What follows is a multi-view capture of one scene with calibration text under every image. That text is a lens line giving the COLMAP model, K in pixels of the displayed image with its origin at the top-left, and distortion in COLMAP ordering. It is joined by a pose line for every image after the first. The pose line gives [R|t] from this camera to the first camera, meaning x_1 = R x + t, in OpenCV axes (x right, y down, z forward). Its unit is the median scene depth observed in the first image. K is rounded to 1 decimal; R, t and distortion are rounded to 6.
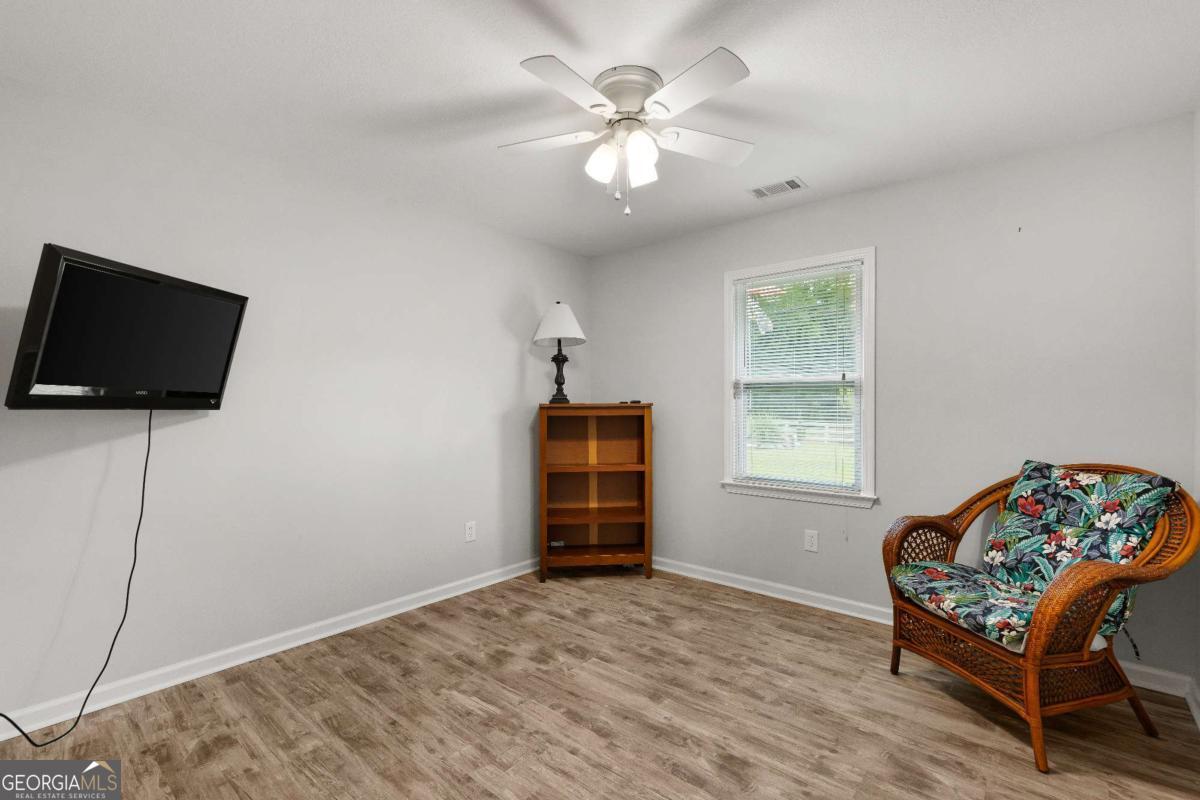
lens RADIAL K [[537.6, 0, 590.7], [0, 537.6, 402.5], [0, 0, 1]] dist [-0.002854, -0.000686]
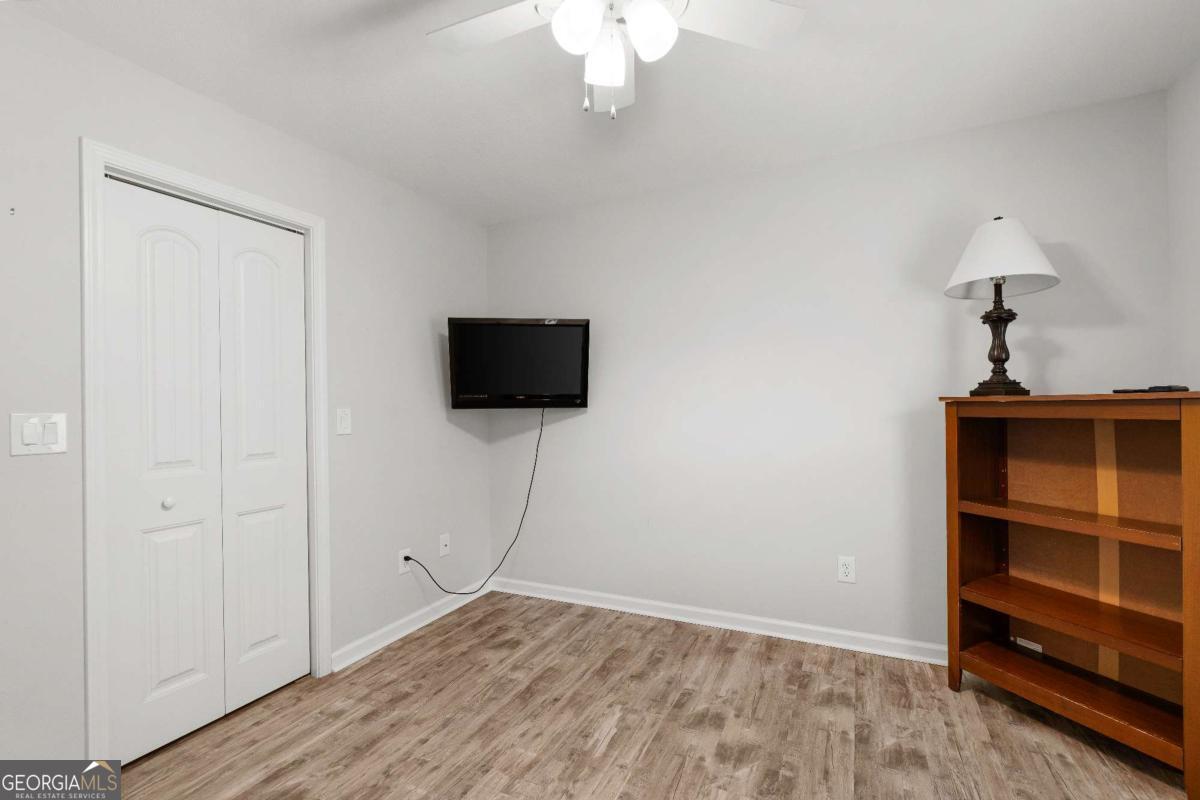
lens RADIAL K [[537.6, 0, 590.7], [0, 537.6, 402.5], [0, 0, 1]] dist [-0.002854, -0.000686]
pose [[0.255232, -0.003450, -0.966874, 0.482116], [0.021304, 0.999771, 0.002056, -0.001522], [0.966645, -0.021123, 0.255247, 0.555046]]
